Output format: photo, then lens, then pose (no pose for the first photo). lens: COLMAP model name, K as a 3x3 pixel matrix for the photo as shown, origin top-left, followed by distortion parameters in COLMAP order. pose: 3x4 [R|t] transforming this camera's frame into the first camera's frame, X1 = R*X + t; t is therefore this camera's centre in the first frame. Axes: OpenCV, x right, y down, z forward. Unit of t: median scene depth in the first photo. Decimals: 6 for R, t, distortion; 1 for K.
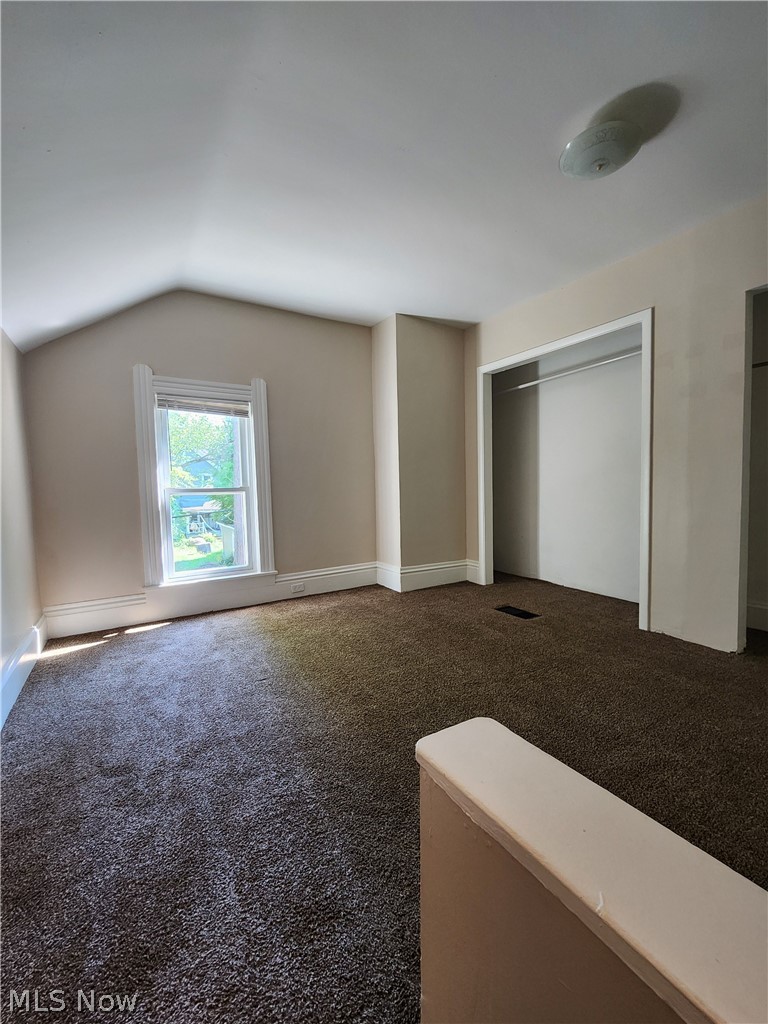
lens RADIAL K [[424.8, 0, 384.3], [0, 424.8, 513.0], [0, 0, 1]] dist [-0.004820, 0.002937]
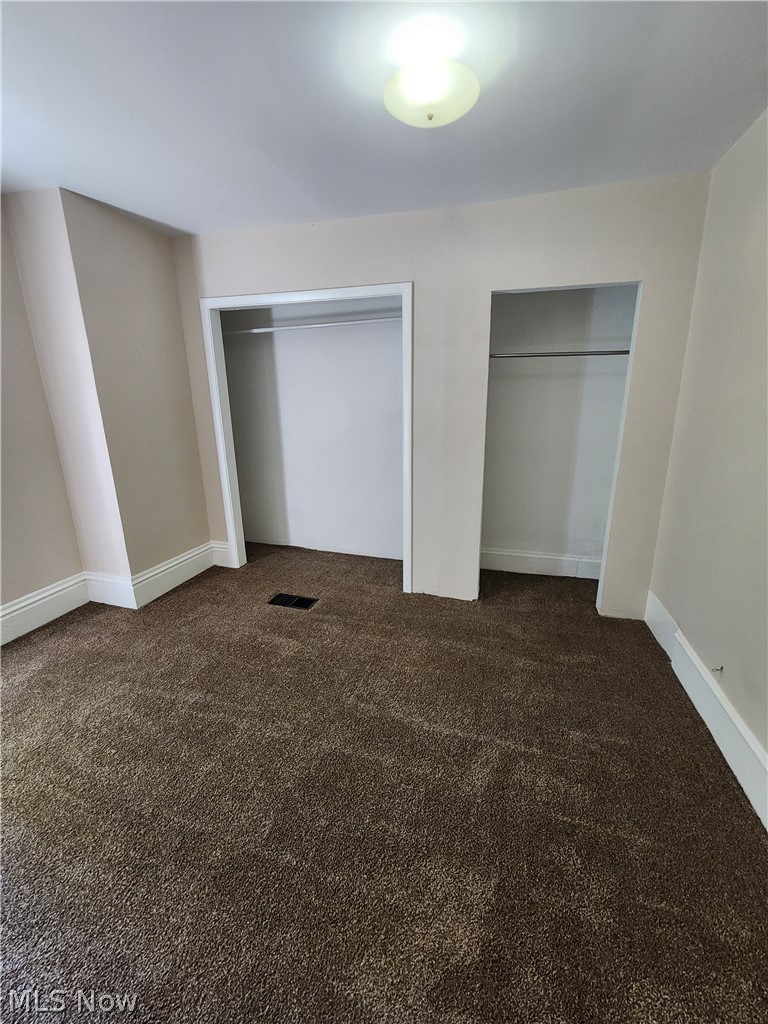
lens RADIAL K [[424.8, 0, 380.9], [0, 424.8, 510.8], [0, 0, 1]] dist [-0.004820, 0.002937]
pose [[0.749248, -0.168259, 0.640560, -0.125812], [0.035403, 0.975982, 0.214956, -0.181224], [-0.661343, -0.138377, 0.737209, 0.255954]]
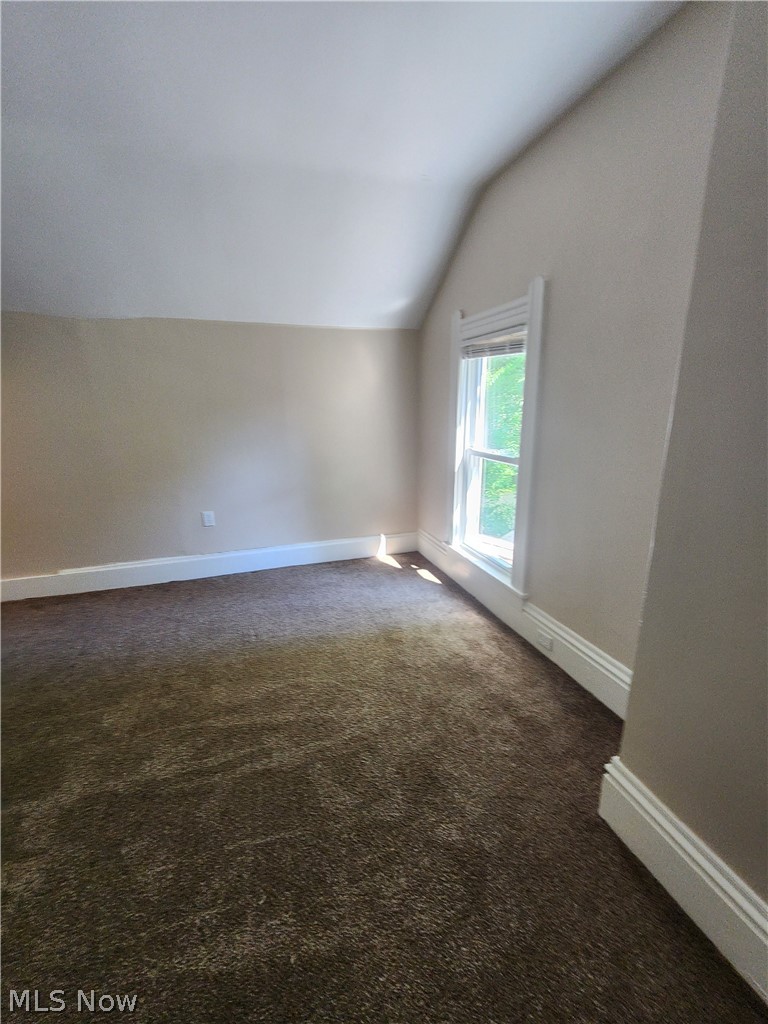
lens RADIAL K [[424.8, 0, 390.4], [0, 424.8, 507.1], [0, 0, 1]] dist [-0.004820, 0.002937]
pose [[-0.231526, 0.259739, -0.937513, 0.457075], [-0.037931, 0.960555, 0.275490, -0.203220], [0.972089, 0.099344, -0.212541, 1.168547]]
